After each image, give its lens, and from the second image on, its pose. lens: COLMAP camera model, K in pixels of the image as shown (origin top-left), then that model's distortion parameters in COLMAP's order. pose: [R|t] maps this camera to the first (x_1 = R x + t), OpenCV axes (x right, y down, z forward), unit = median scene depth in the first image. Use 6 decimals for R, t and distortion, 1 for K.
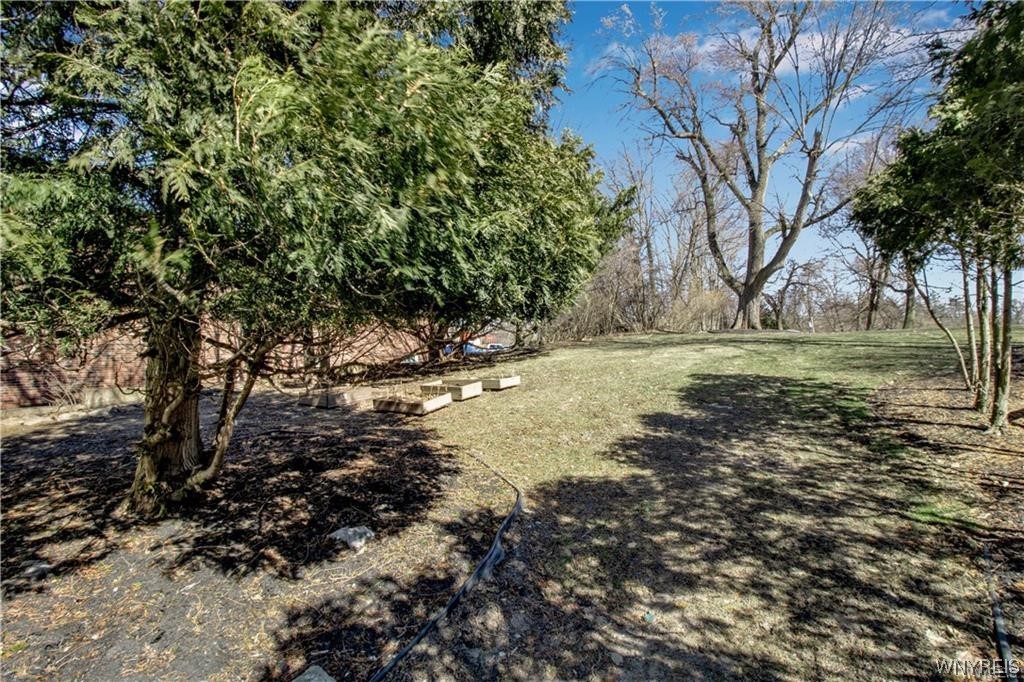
lens RADIAL K [[466.3, 0, 524.7], [0, 466.3, 323.8], [0, 0, 1]] dist [0.001673, -0.019348]
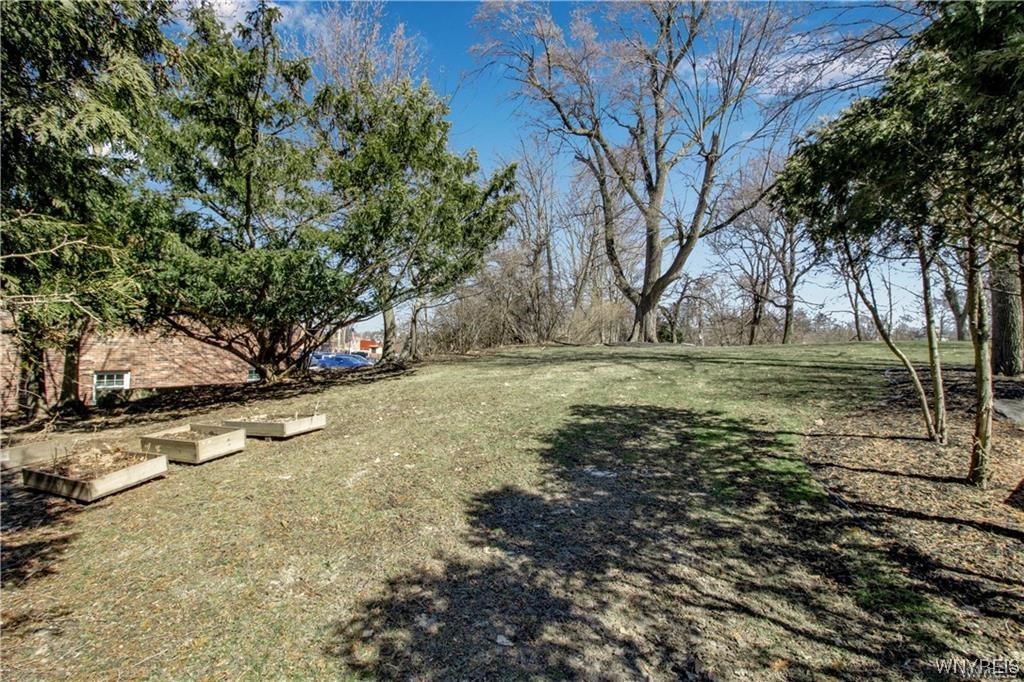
lens RADIAL K [[472.5, 0, 520.2], [0, 472.5, 323.1], [0, 0, 1]] dist [0.002474, -0.012450]
pose [[0.982450, 0.016544, 0.185793, 0.056238], [-0.012841, 0.999695, -0.021115, -0.003735], [-0.186086, 0.018359, 0.982362, 0.111764]]
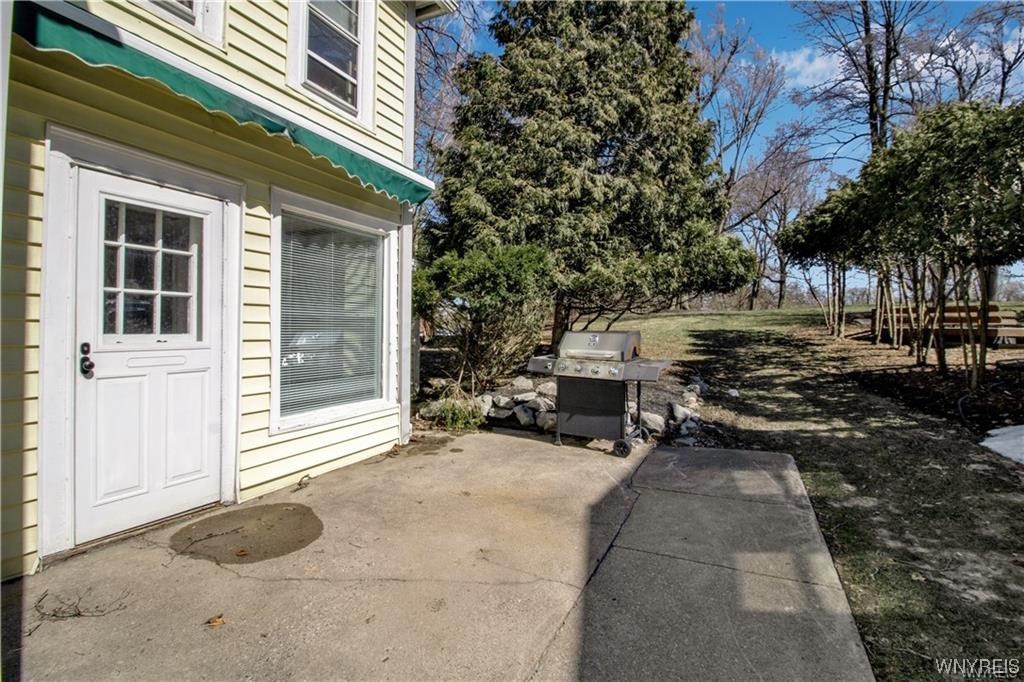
lens RADIAL K [[472.5, 0, 520.2], [0, 472.5, 323.1], [0, 0, 1]] dist [0.002474, -0.012450]
pose [[0.980667, -0.013924, 0.195188, -0.239935], [0.010131, 0.999740, 0.020418, 0.017191], [-0.195422, -0.018046, 0.980553, -0.241800]]
